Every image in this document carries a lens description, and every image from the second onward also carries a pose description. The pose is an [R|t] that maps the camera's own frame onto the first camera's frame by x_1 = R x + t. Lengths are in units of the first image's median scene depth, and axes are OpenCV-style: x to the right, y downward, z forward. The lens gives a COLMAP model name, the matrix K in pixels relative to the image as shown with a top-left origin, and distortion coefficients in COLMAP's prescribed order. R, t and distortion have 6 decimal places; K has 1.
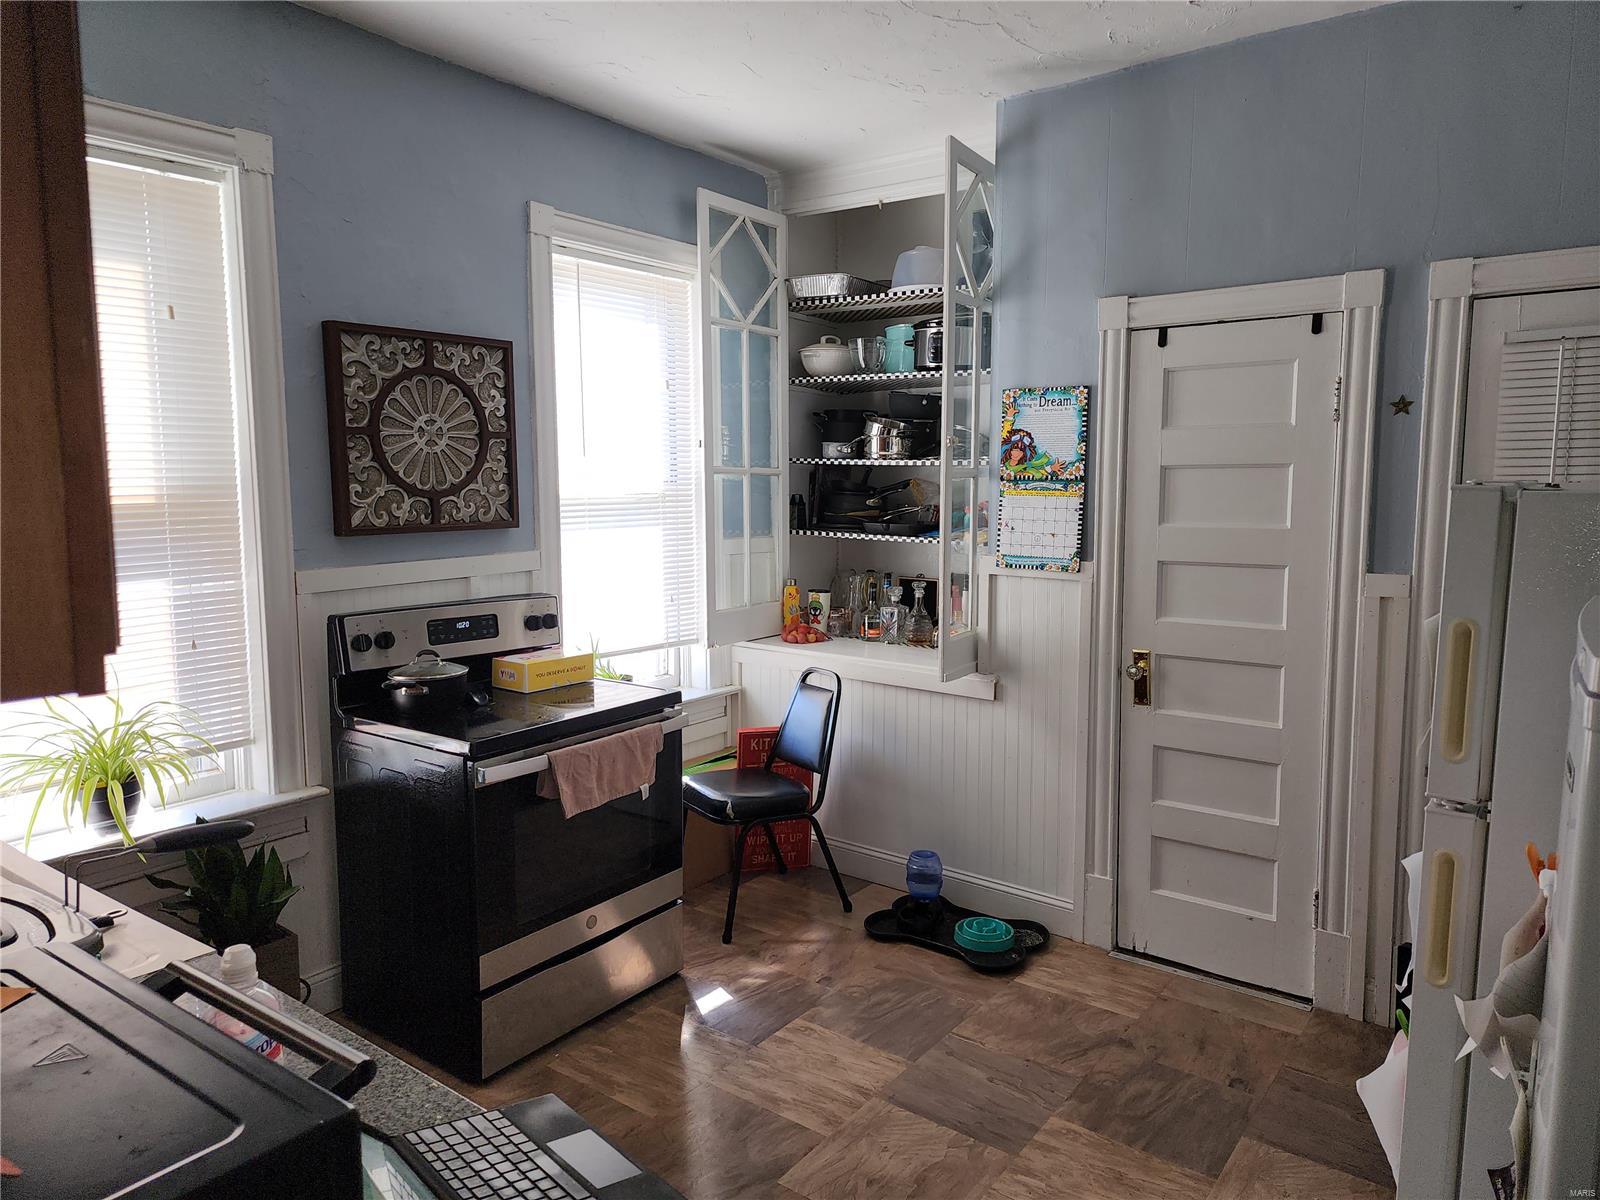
lens RADIAL K [[1055.8, 0, 805.3], [0, 1055.8, 594.1], [0, 0, 1]] dist [0.005957, -0.000857]
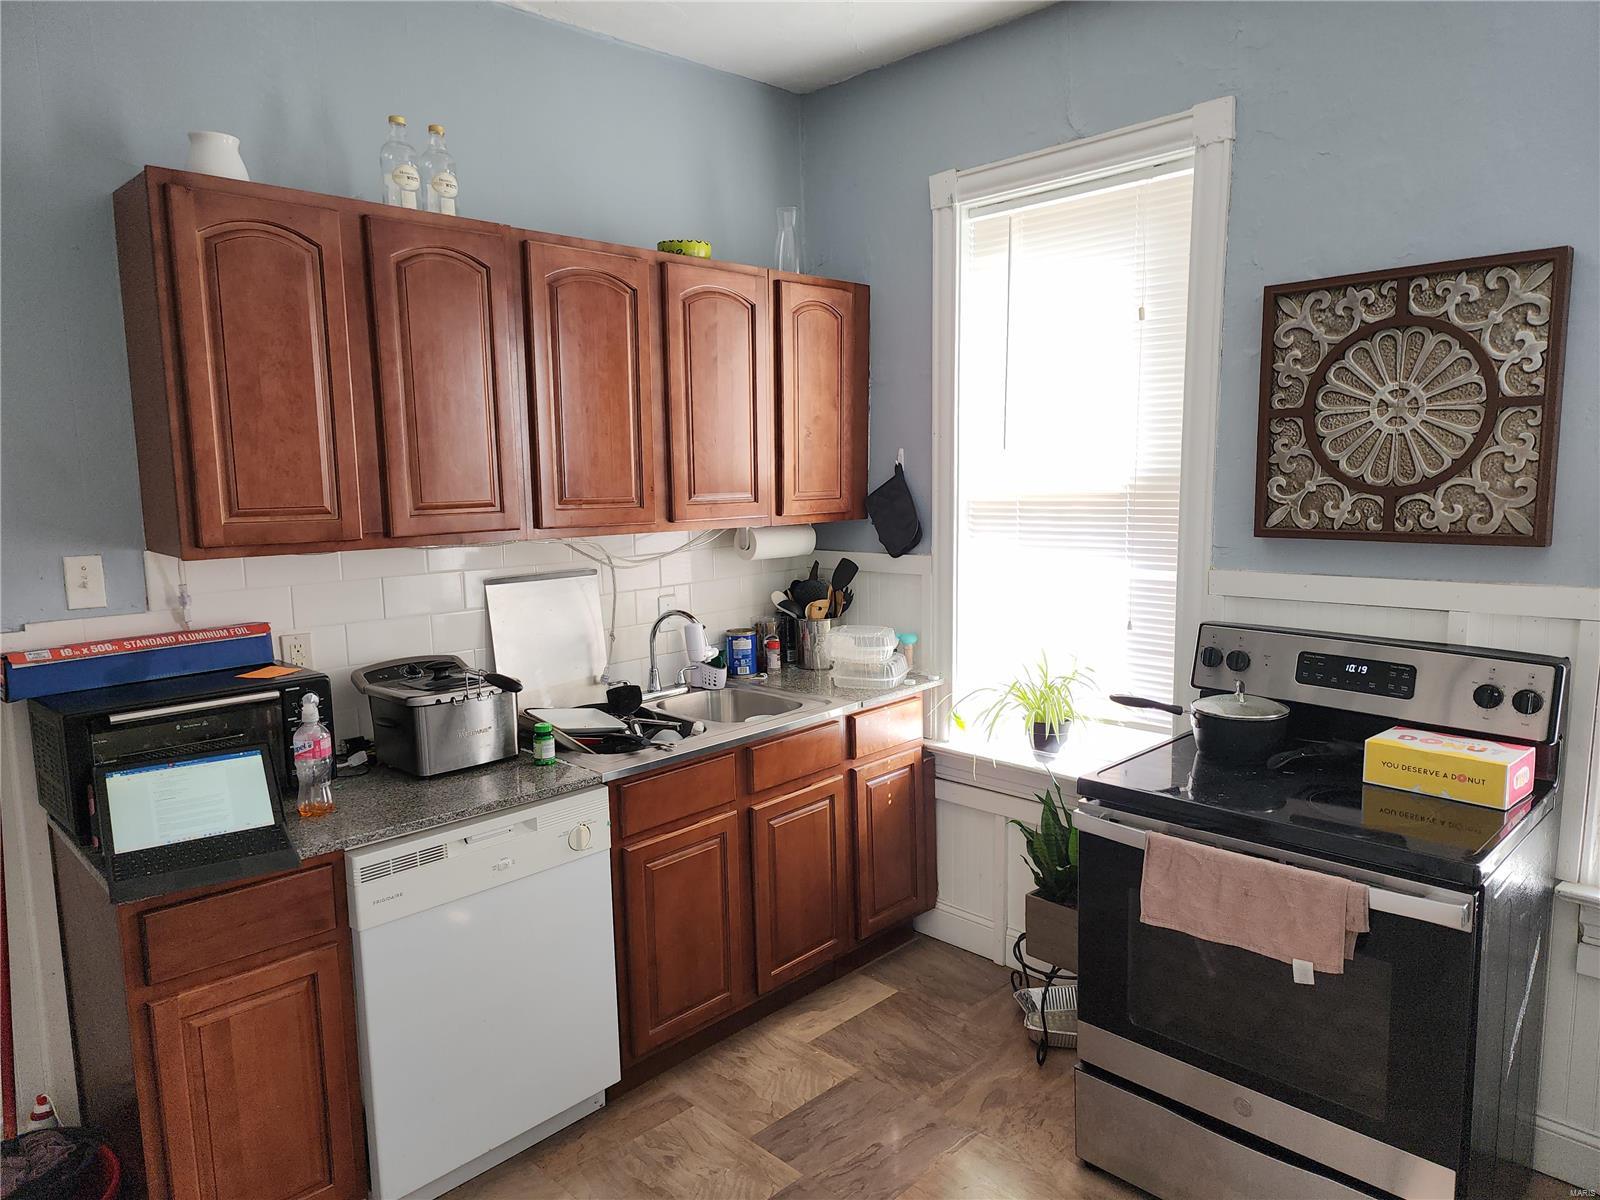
lens RADIAL K [[1055.8, 0, 804.0], [0, 1055.8, 604.4], [0, 0, 1]] dist [0.005957, -0.000857]
pose [[-0.155065, 0.135486, -0.978570, 0.453436], [-0.092934, 0.984158, 0.150986, -0.091163], [0.983523, 0.114355, -0.140017, 0.721565]]
